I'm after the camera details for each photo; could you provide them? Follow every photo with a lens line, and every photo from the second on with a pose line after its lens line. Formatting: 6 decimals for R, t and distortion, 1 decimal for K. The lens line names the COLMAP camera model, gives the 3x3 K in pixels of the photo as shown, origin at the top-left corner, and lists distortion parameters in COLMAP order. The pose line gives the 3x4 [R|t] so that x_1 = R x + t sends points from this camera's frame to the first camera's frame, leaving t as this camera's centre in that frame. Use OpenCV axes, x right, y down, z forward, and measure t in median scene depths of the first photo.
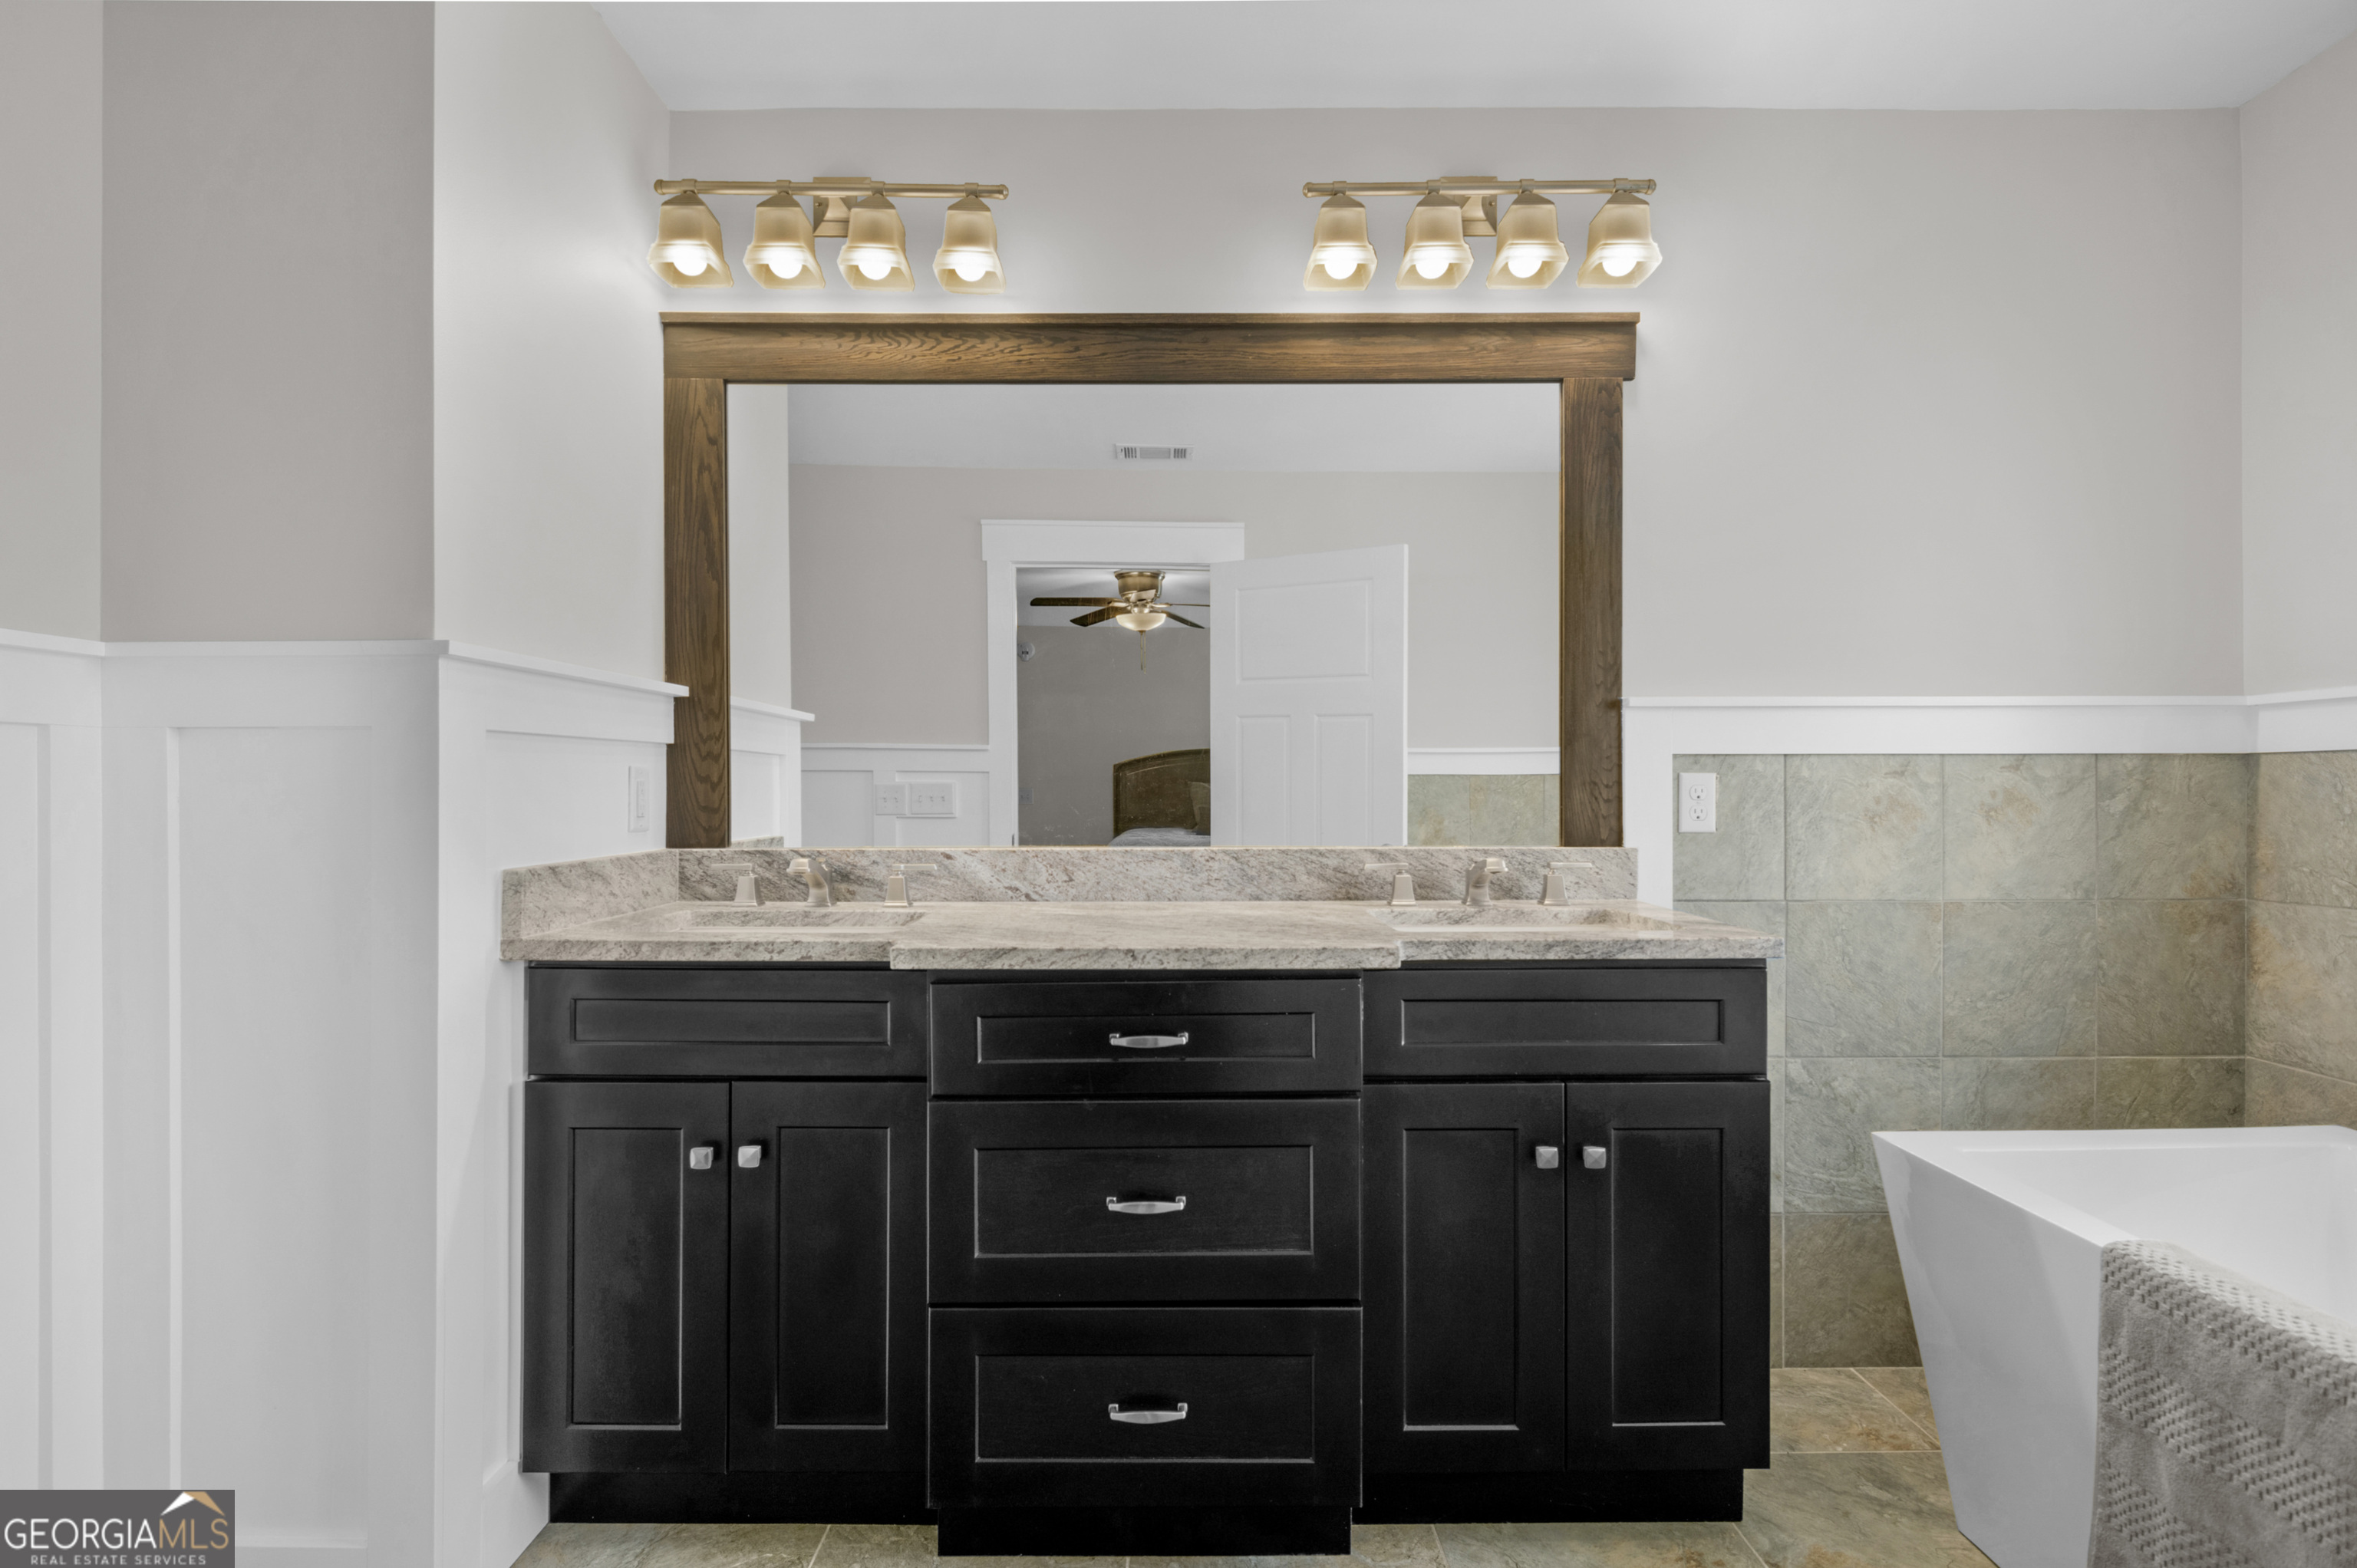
lens RADIAL K [[1172.6, 0, 1176.0], [0, 1172.6, 786.0], [0, 0, 1]] dist [0.005868, -0.013613]
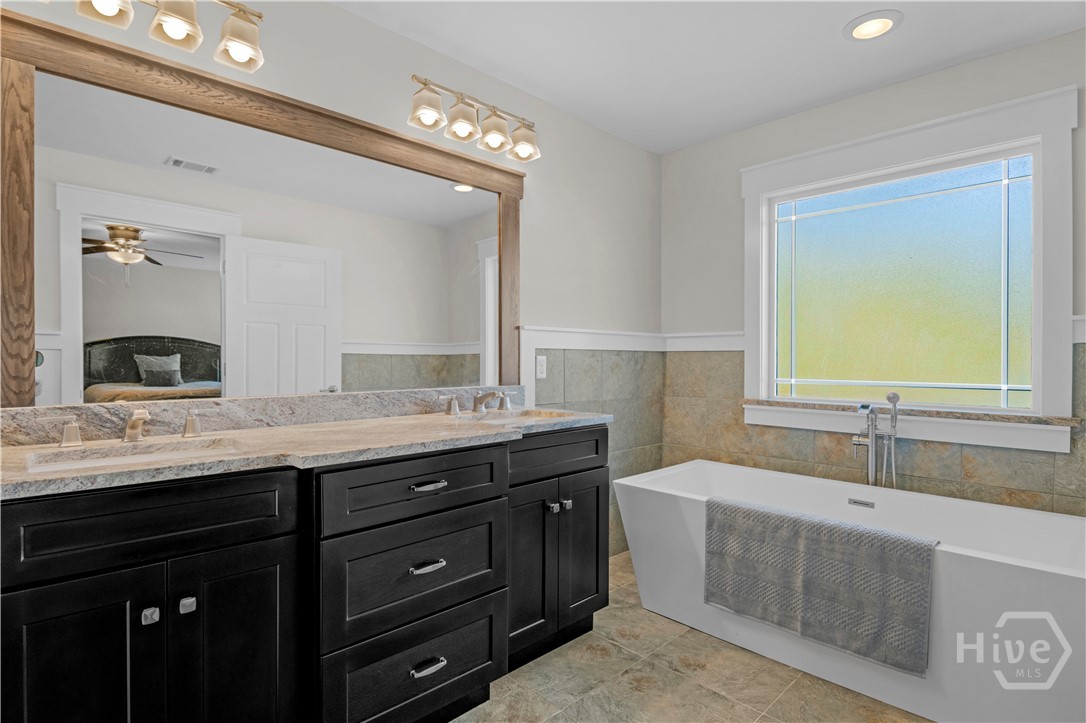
lens RADIAL K [[540.3, 0, 553.9], [0, 540.3, 359.5], [0, 0, 1]] dist [0.005868, -0.013613]
pose [[0.722222, 0.001710, 0.691659, -0.373880], [-0.004068, 0.999990, 0.001775, -0.005178], [-0.691649, -0.004096, 0.722222, 0.122574]]
